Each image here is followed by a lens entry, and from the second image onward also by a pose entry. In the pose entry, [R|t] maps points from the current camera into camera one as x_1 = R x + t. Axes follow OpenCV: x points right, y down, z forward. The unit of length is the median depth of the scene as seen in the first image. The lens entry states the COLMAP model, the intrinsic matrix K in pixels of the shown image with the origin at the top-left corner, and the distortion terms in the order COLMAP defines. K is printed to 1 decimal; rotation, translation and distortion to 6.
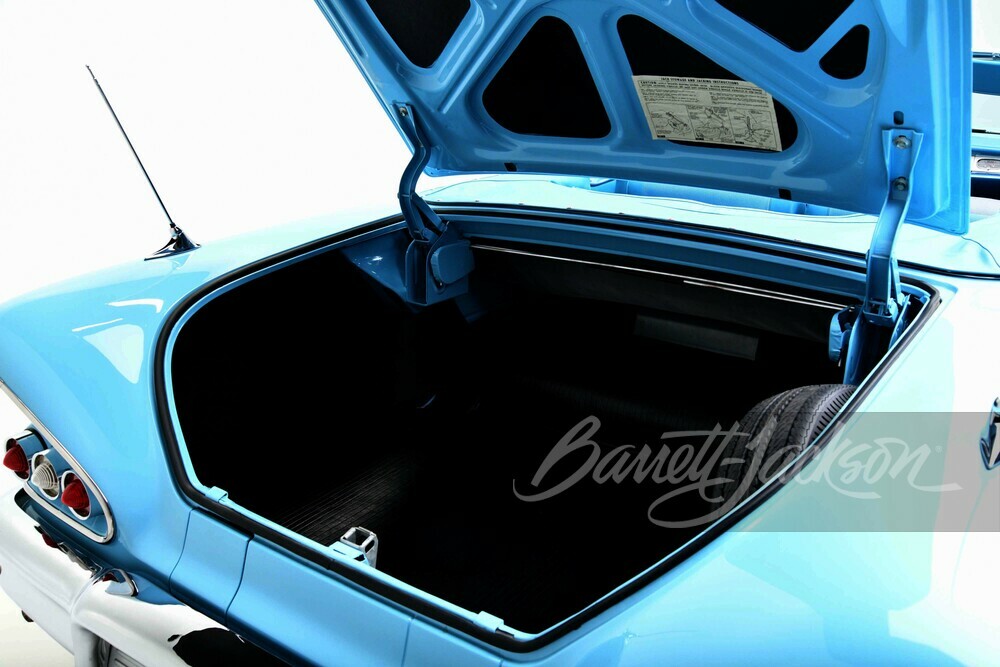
lens RADIAL K [[991.0, 0, 500.0], [0, 991.0, 333.5], [0, 0, 1]] dist [0.004363, 0.014155]
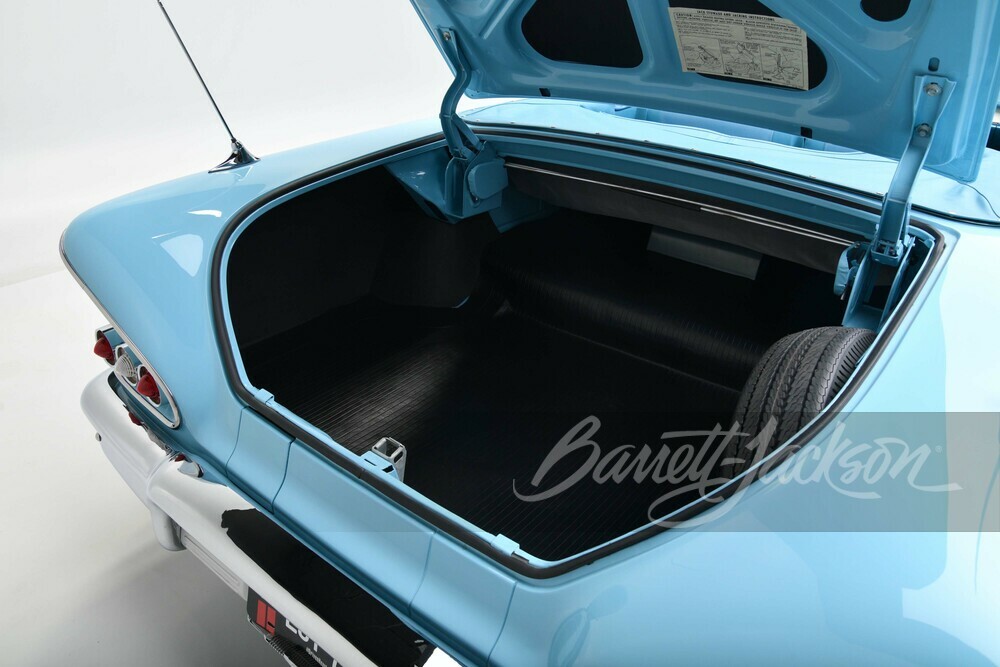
lens RADIAL K [[687.9, 0, 496.7], [0, 687.9, 324.6], [0, 0, 1]] dist [-0.097523, 0.032715]
pose [[0.998328, 0.044553, -0.036814, -0.003594], [-0.037486, 0.983981, 0.174288, -0.053071], [0.043989, -0.172616, 0.984006, 0.261380]]
